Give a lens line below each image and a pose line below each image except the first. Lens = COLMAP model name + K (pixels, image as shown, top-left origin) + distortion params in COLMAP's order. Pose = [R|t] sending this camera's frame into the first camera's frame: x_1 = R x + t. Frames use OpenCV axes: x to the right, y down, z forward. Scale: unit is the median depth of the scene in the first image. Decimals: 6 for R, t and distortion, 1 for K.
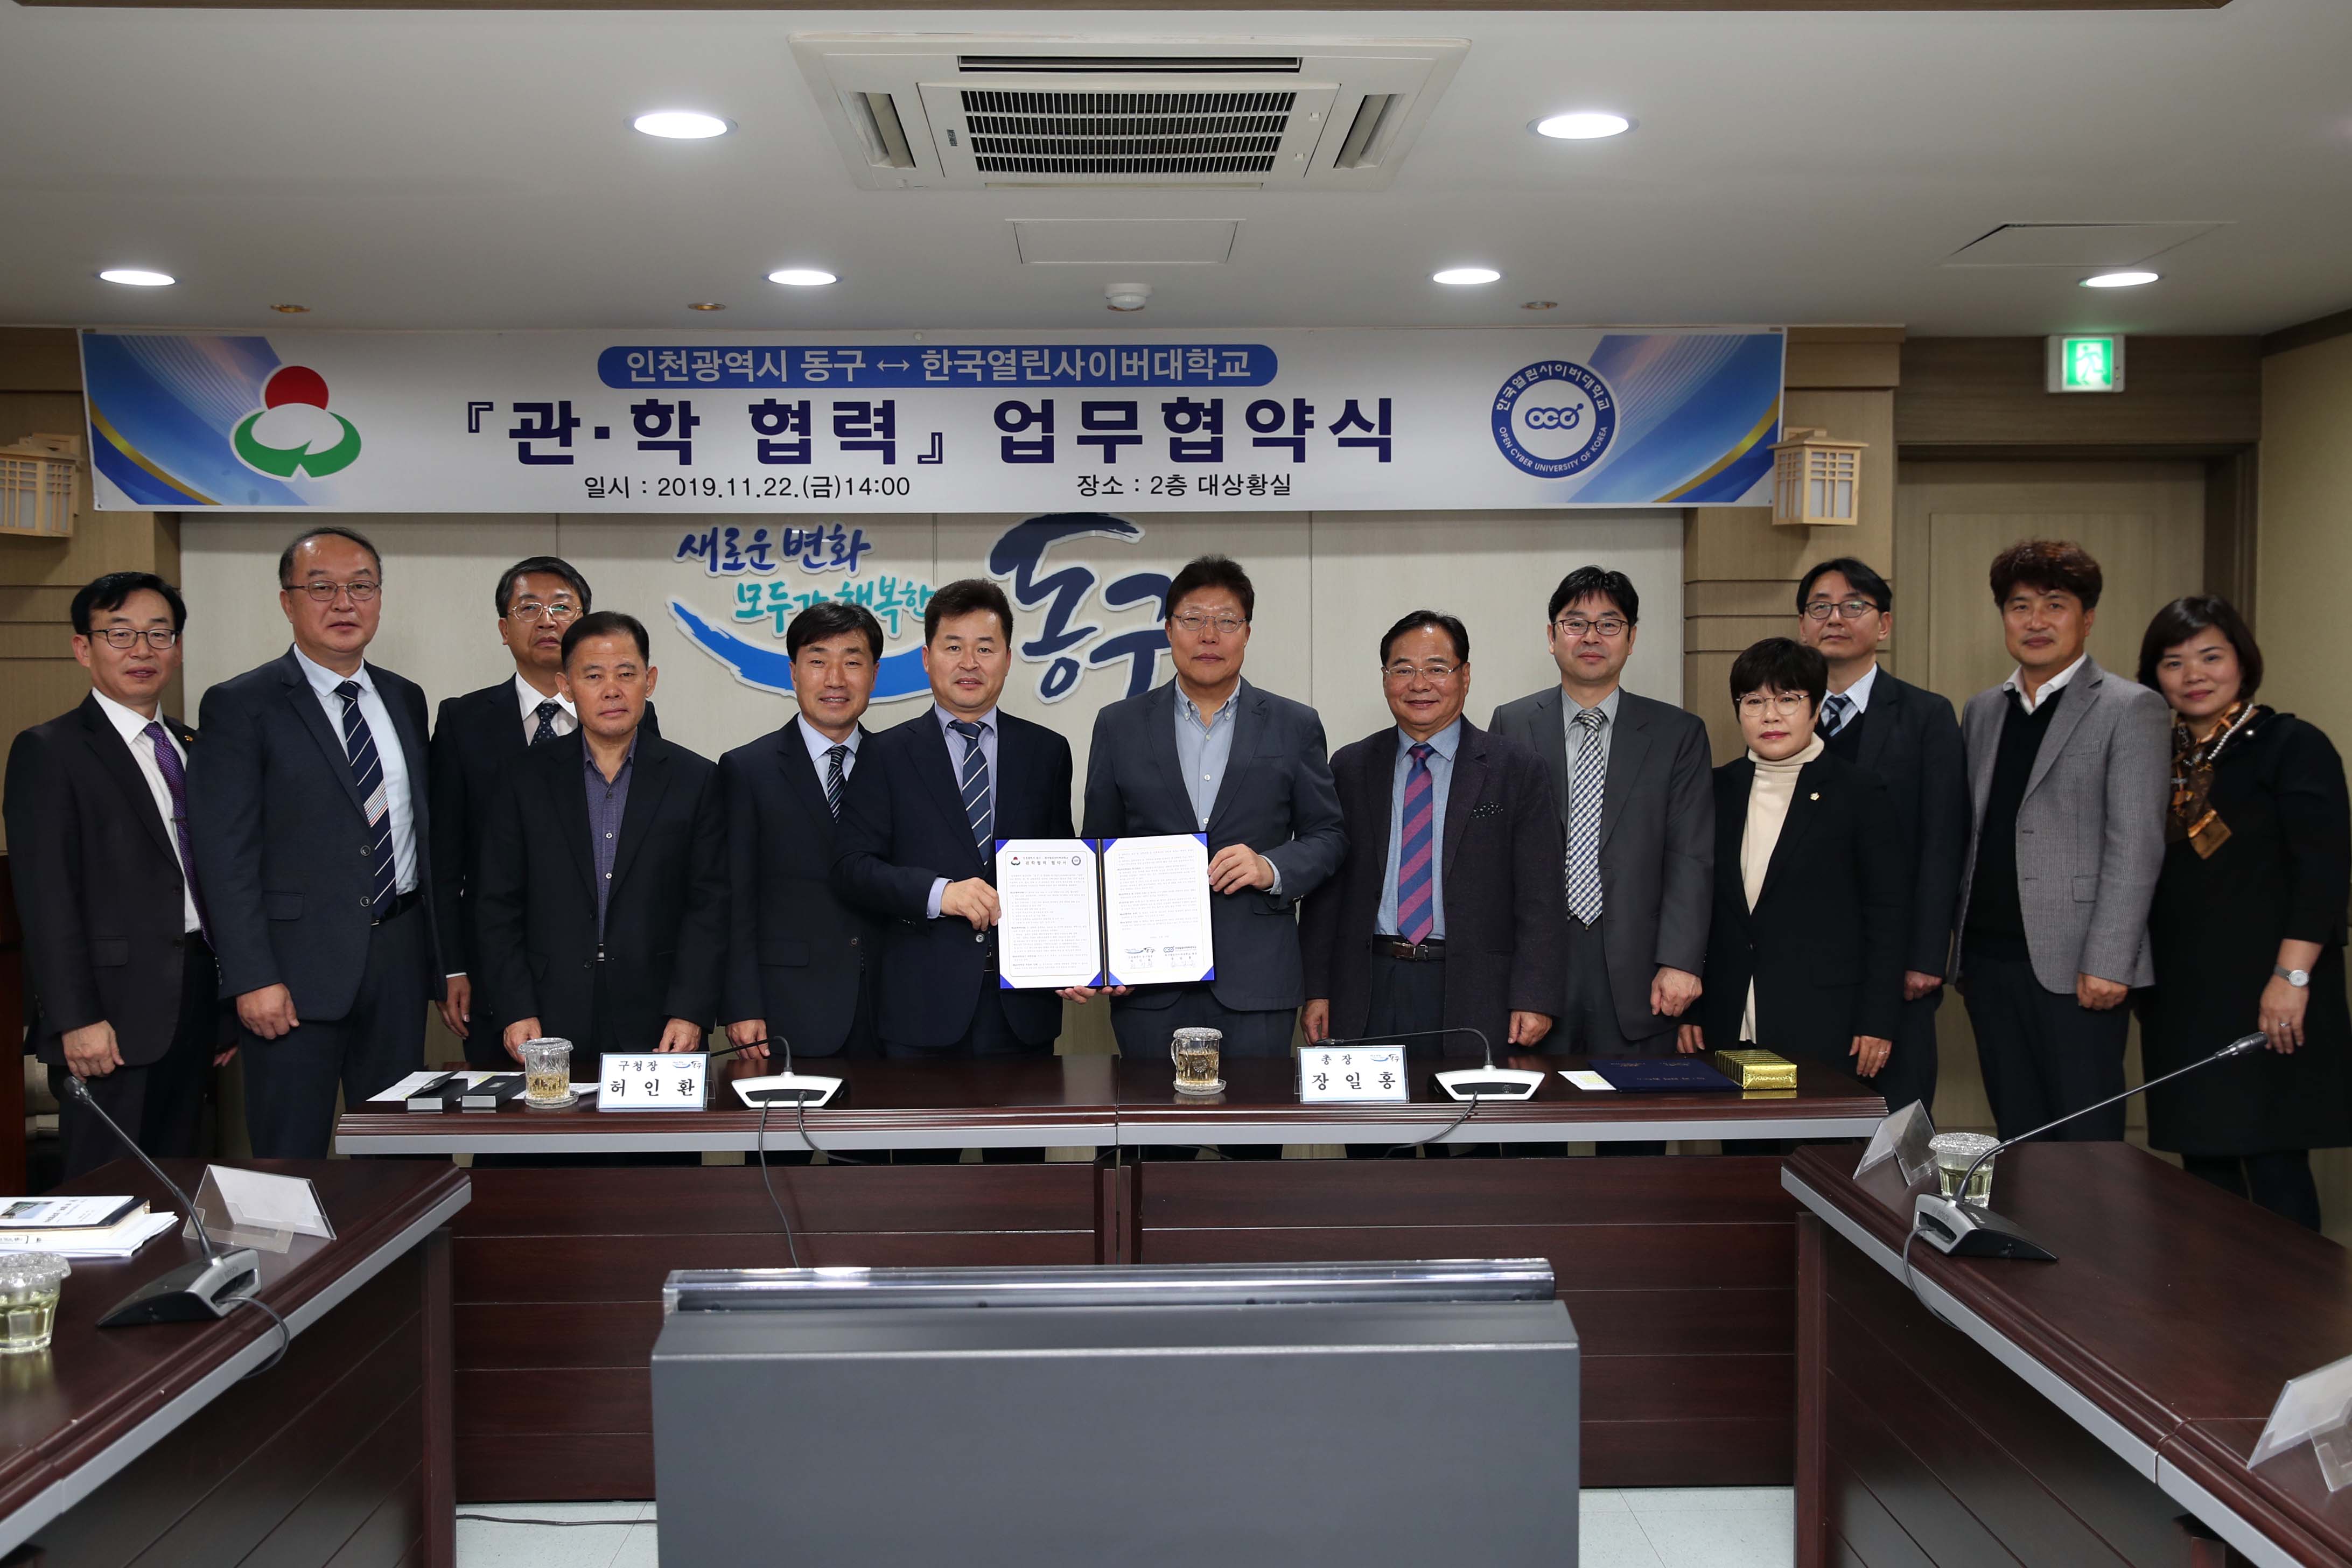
lens RADIAL K [[2274.2, 0, 1175.1], [0, 2274.2, 772.0], [0, 0, 1]] dist [-0.053797, 0.137814]
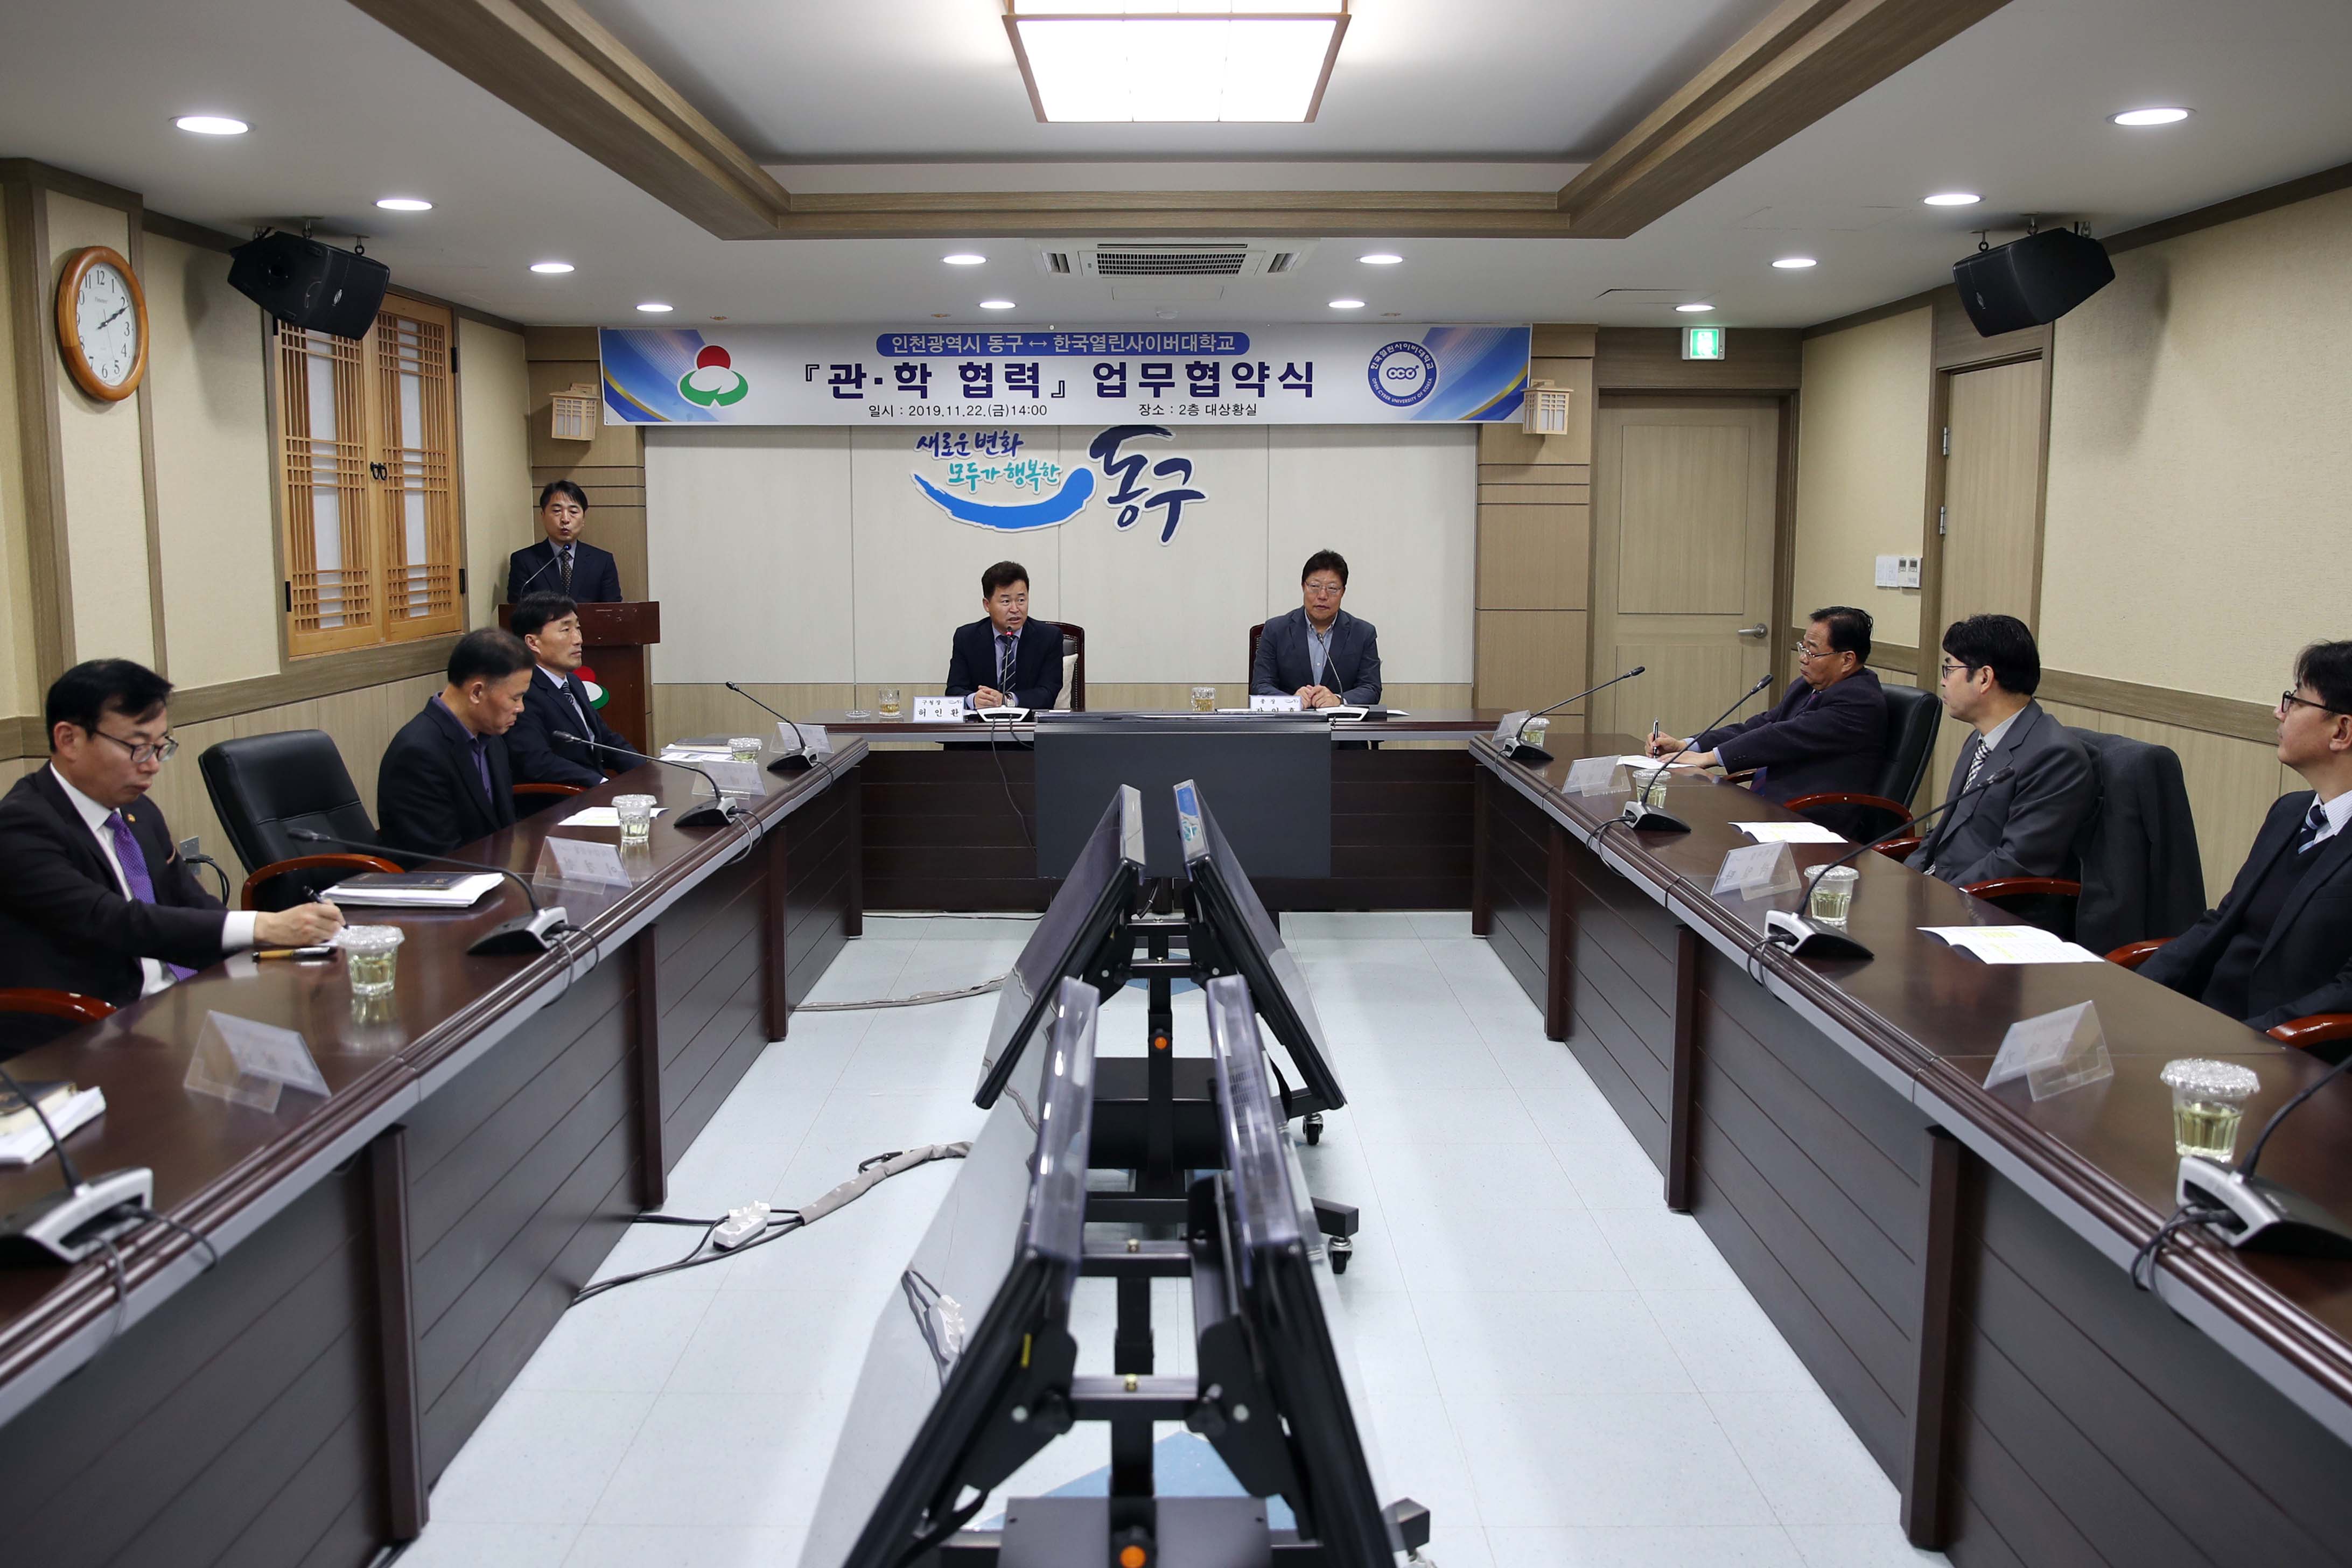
lens RADIAL K [[1920.3, 0, 1152.5], [0, 1920.3, 773.8], [0, 0, 1]] dist [-0.105196, 0.006982]
pose [[0.999745, 0.006178, -0.021730, 0.002871], [-0.004223, 0.996033, 0.088879, 0.027660], [0.022193, -0.088765, 0.995805, -0.548153]]
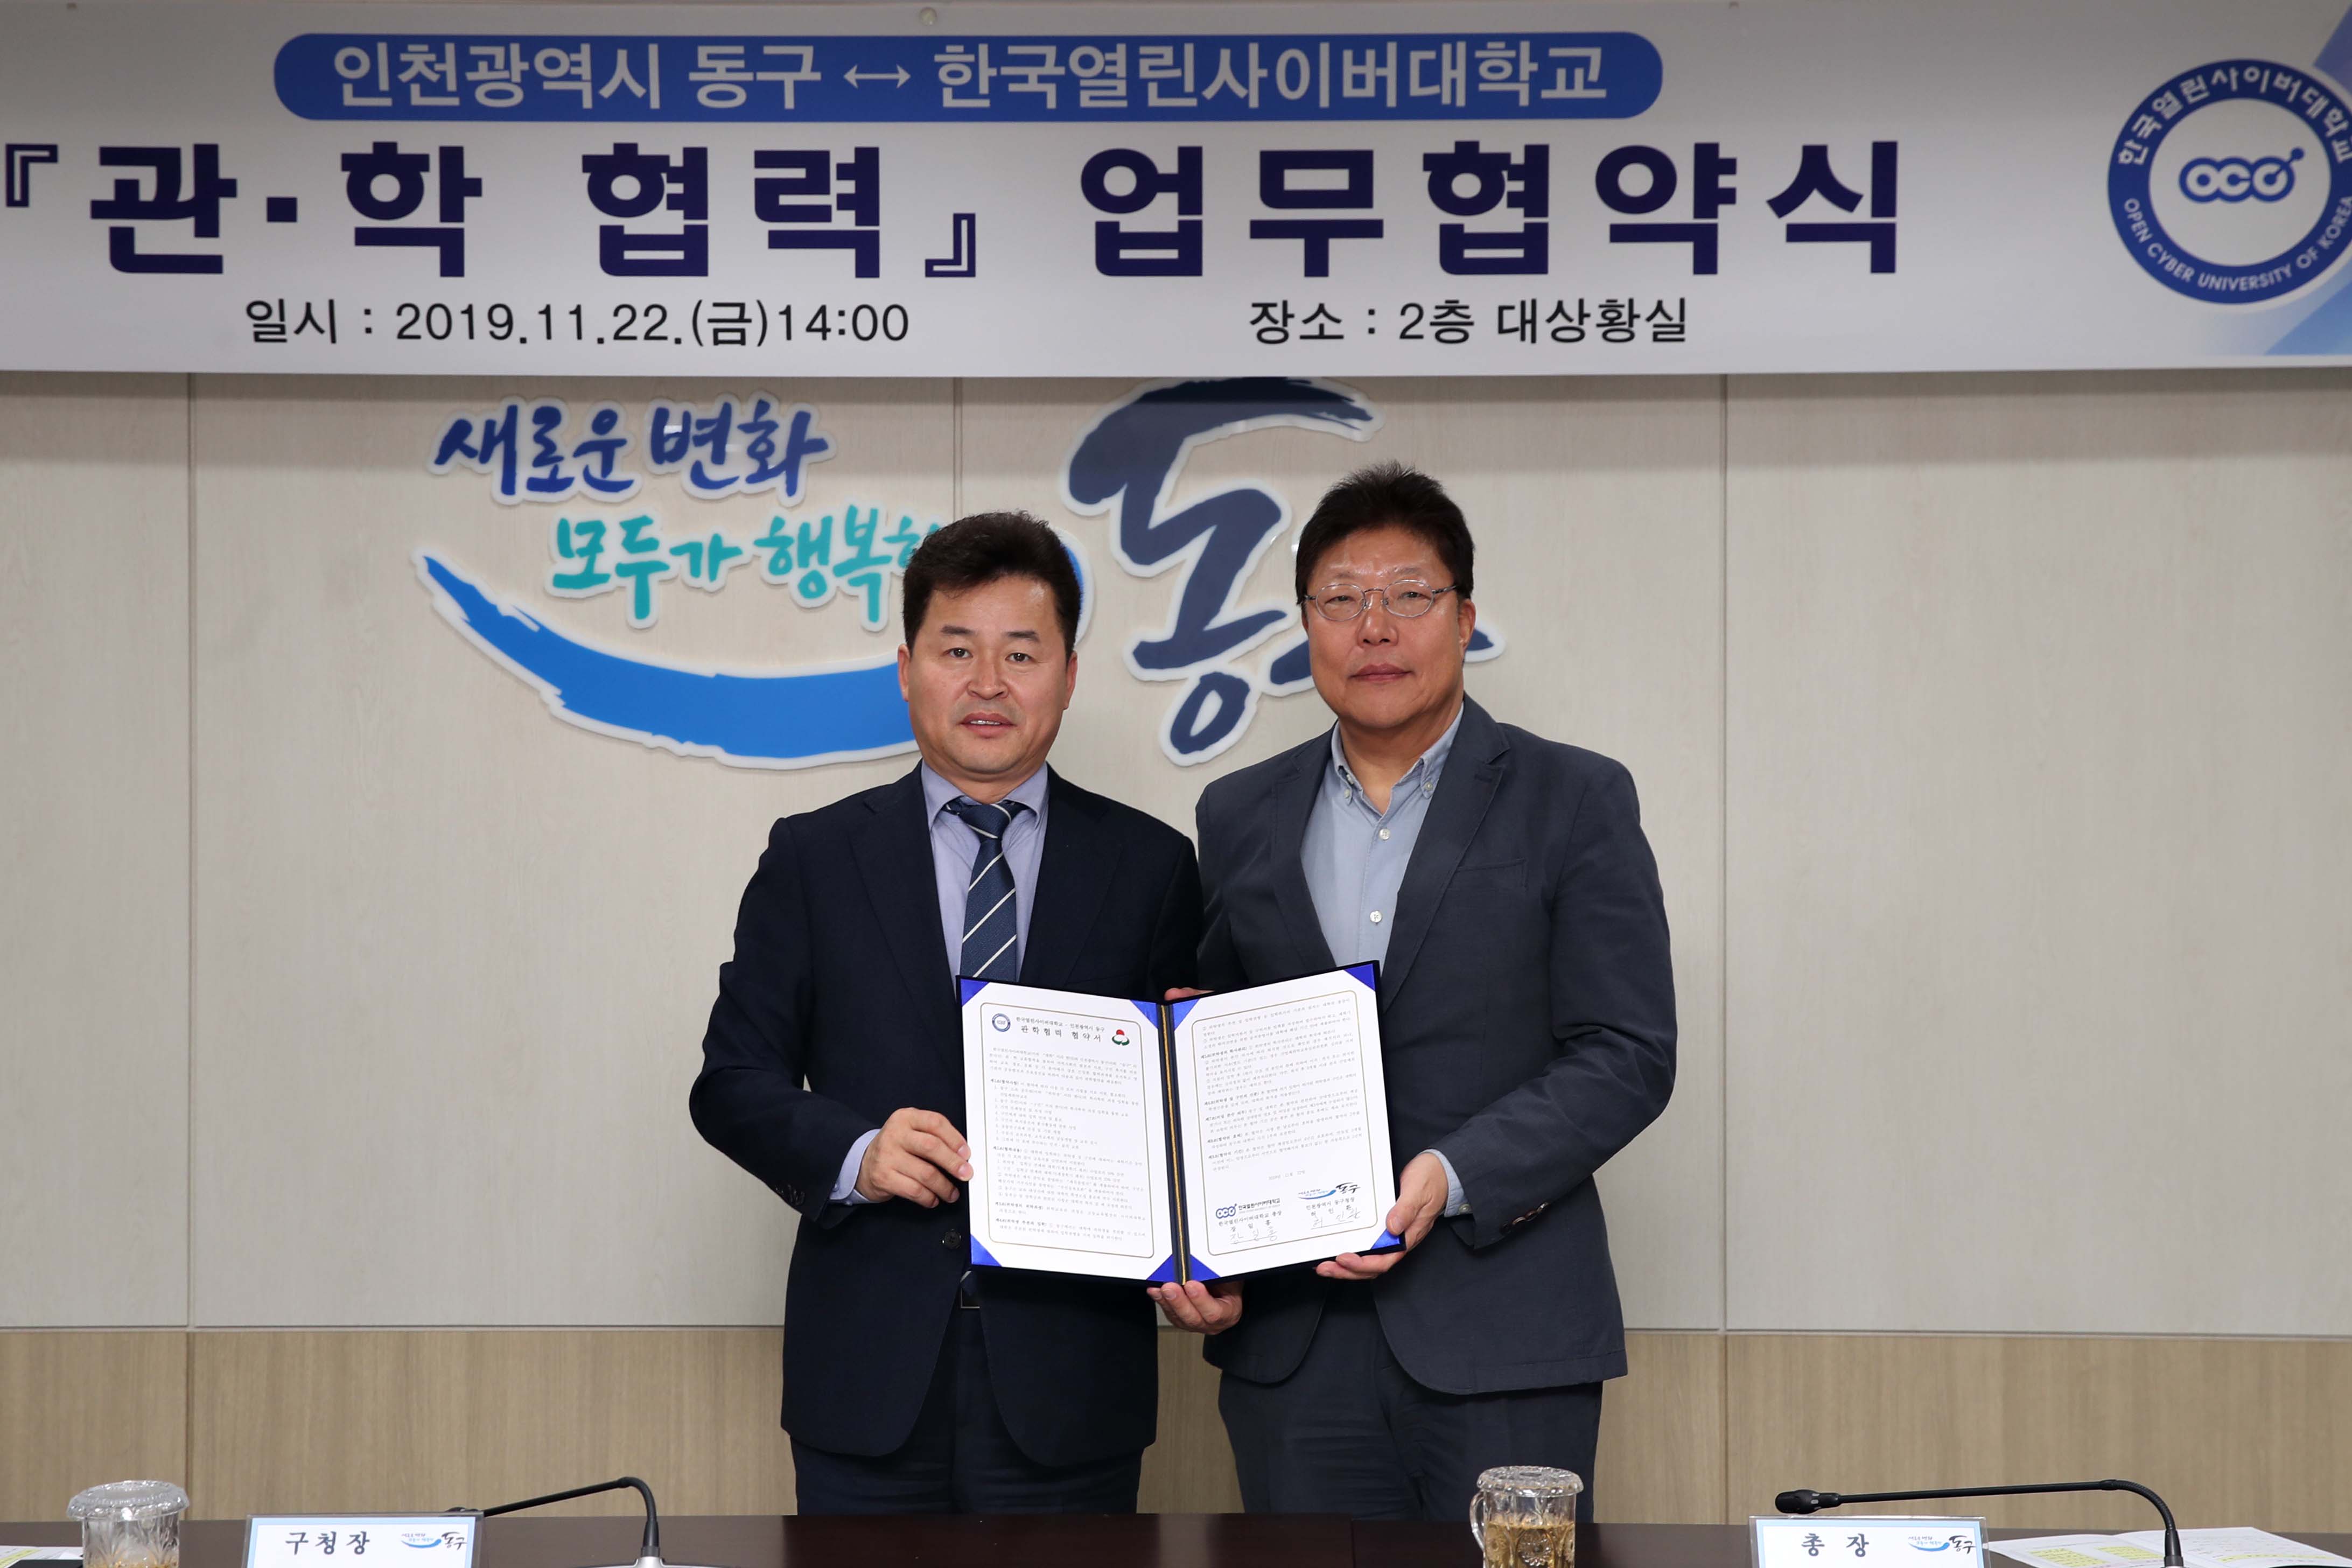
lens RADIAL K [[4186.6, 0, 1186.2], [0, 4186.6, 726.3], [0, 0, 1]] dist [0.104388, 0.255423]
pose [[0.999168, 0.004790, -0.040503, -0.019739], [-0.006345, 0.999245, -0.038340, -0.004198], [0.040288, 0.038565, 0.998444, 0.100109]]
